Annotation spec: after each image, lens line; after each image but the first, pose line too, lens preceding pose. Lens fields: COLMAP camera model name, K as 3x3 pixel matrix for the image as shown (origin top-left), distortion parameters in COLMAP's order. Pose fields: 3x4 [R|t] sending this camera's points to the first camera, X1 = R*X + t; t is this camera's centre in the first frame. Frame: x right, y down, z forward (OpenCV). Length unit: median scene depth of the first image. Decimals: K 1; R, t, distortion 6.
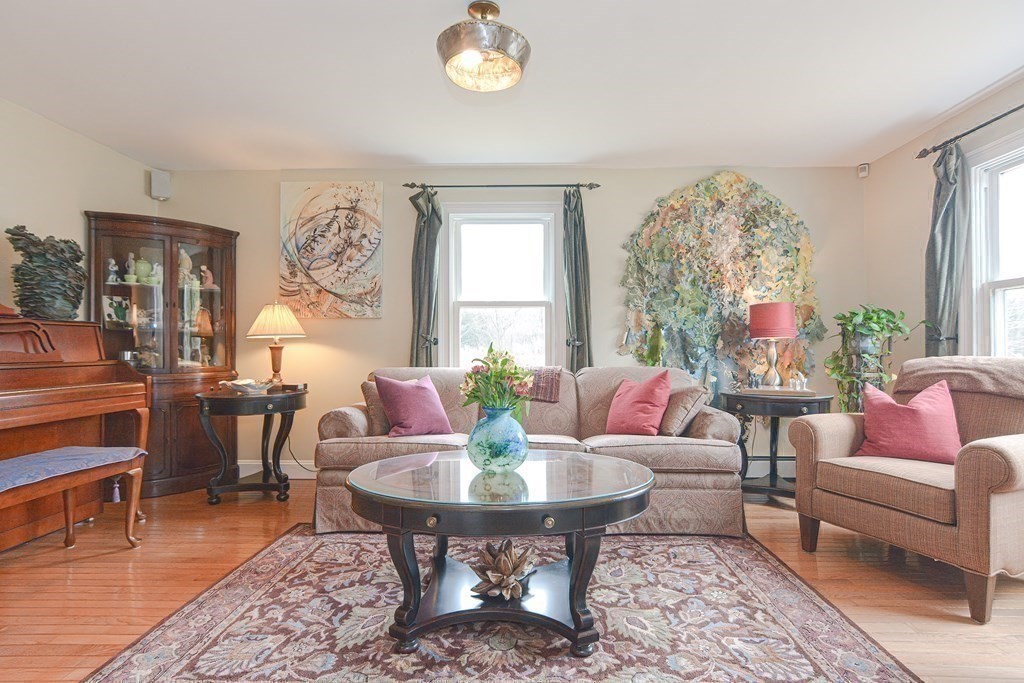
lens RADIAL K [[498.3, 0, 515.1], [0, 498.3, 349.0], [0, 0, 1]] dist [-0.009103, 0.004669]
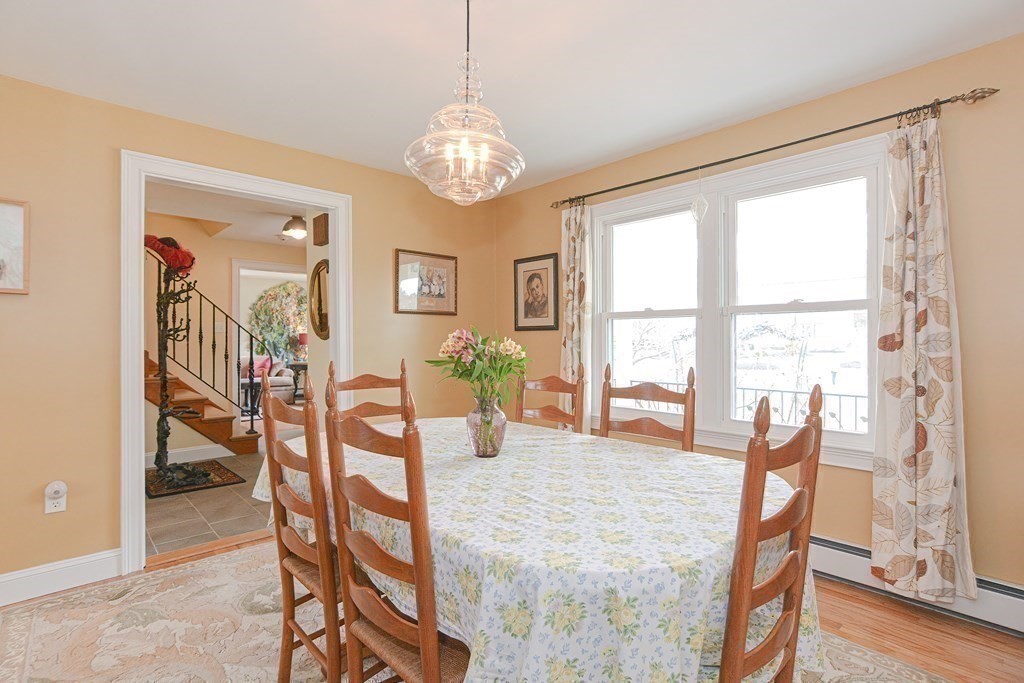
lens RADIAL K [[498.3, 0, 510.3], [0, 498.3, 343.2], [0, 0, 1]] dist [-0.009103, 0.004669]
pose [[0.703982, -0.003655, 0.710208, -0.661651], [-0.003747, 0.999954, 0.008860, -0.058166], [-0.710208, -0.008899, 0.703936, -1.763226]]
